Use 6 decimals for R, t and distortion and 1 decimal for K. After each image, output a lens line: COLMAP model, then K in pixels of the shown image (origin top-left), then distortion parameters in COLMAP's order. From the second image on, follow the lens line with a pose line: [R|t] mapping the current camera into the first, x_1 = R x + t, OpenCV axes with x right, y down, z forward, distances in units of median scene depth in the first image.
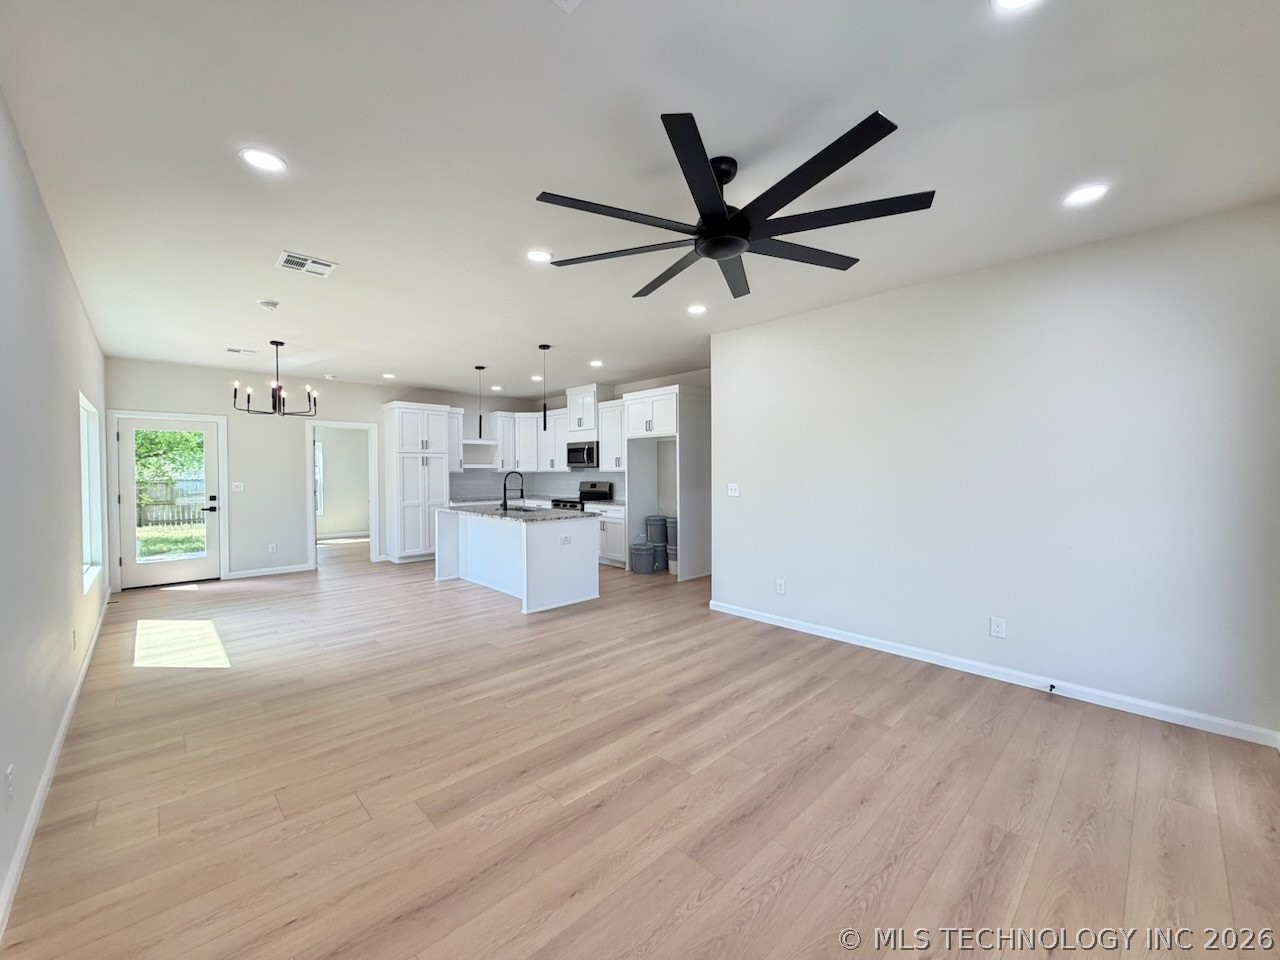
lens RADIAL K [[505.5, 0, 636.7], [0, 505.5, 481.1], [0, 0, 1]] dist [-0.001072, -0.000081]
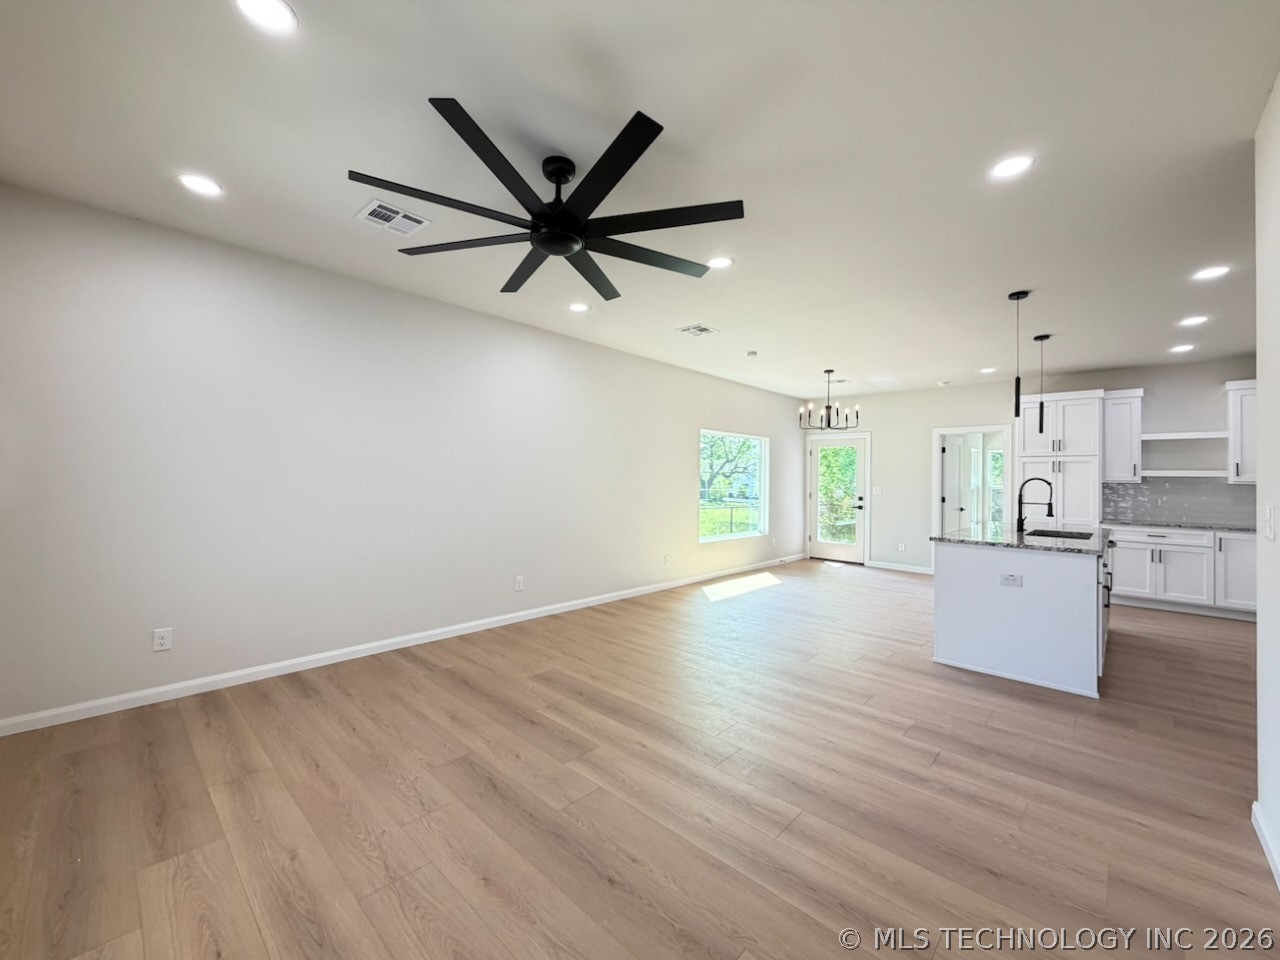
lens RADIAL K [[510.9, 0, 635.9], [0, 510.9, 477.8], [0, 0, 1]] dist [0.000891, 0.000038]
pose [[0.055229, 0.004288, -0.998465, 0.439180], [-0.035868, 0.999354, 0.002307, -0.000771], [0.997829, 0.035685, 0.055347, 0.408980]]
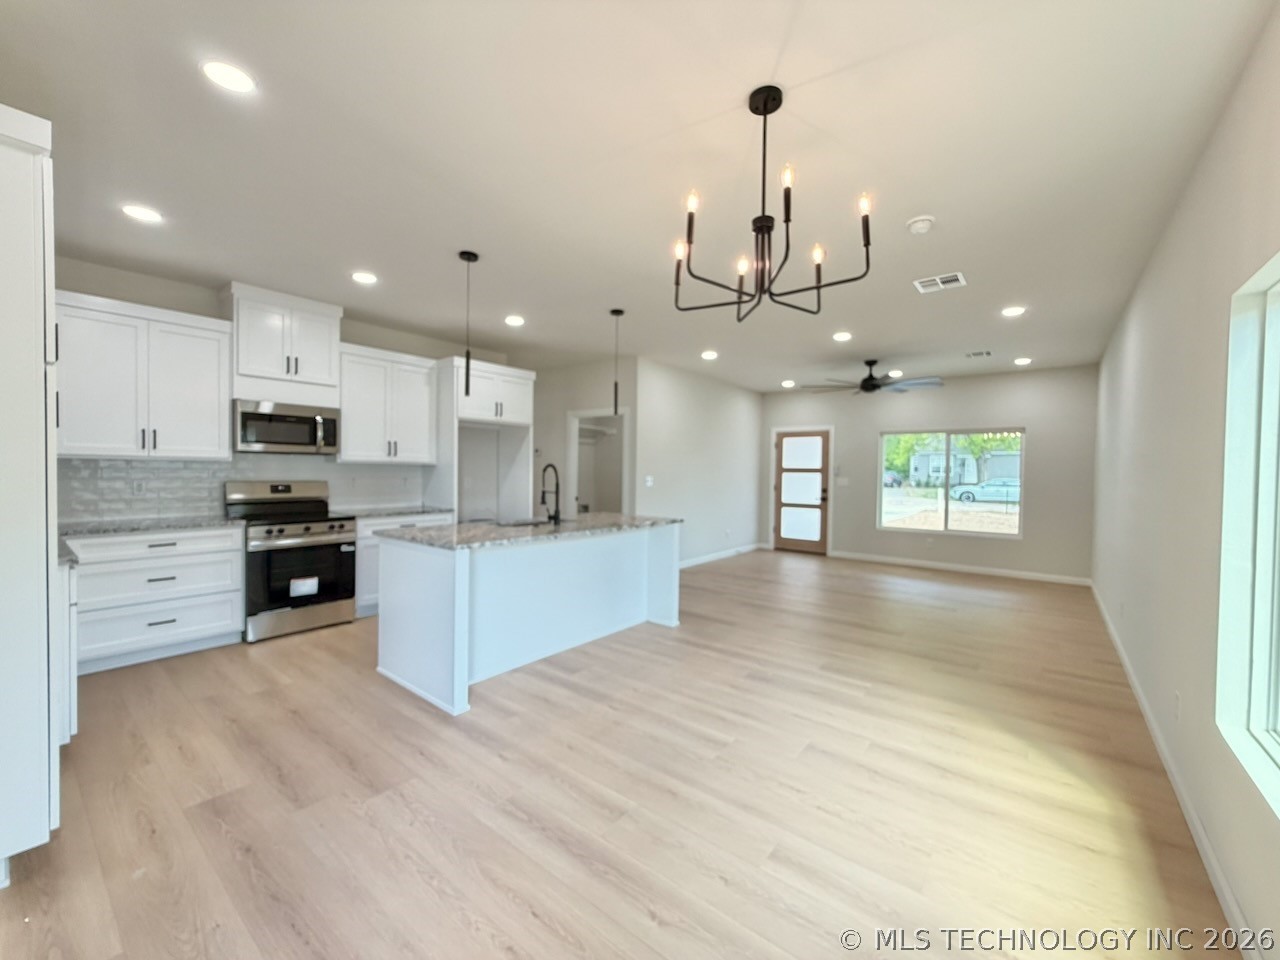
lens RADIAL K [[510.9, 0, 635.9], [0, 510.9, 477.8], [0, 0, 1]] dist [0.000891, 0.000038]
pose [[-0.129533, -0.014984, 0.991462, -0.925255], [0.006321, 0.999853, 0.015936, -0.010765], [-0.991555, 0.008331, -0.129419, 0.991120]]
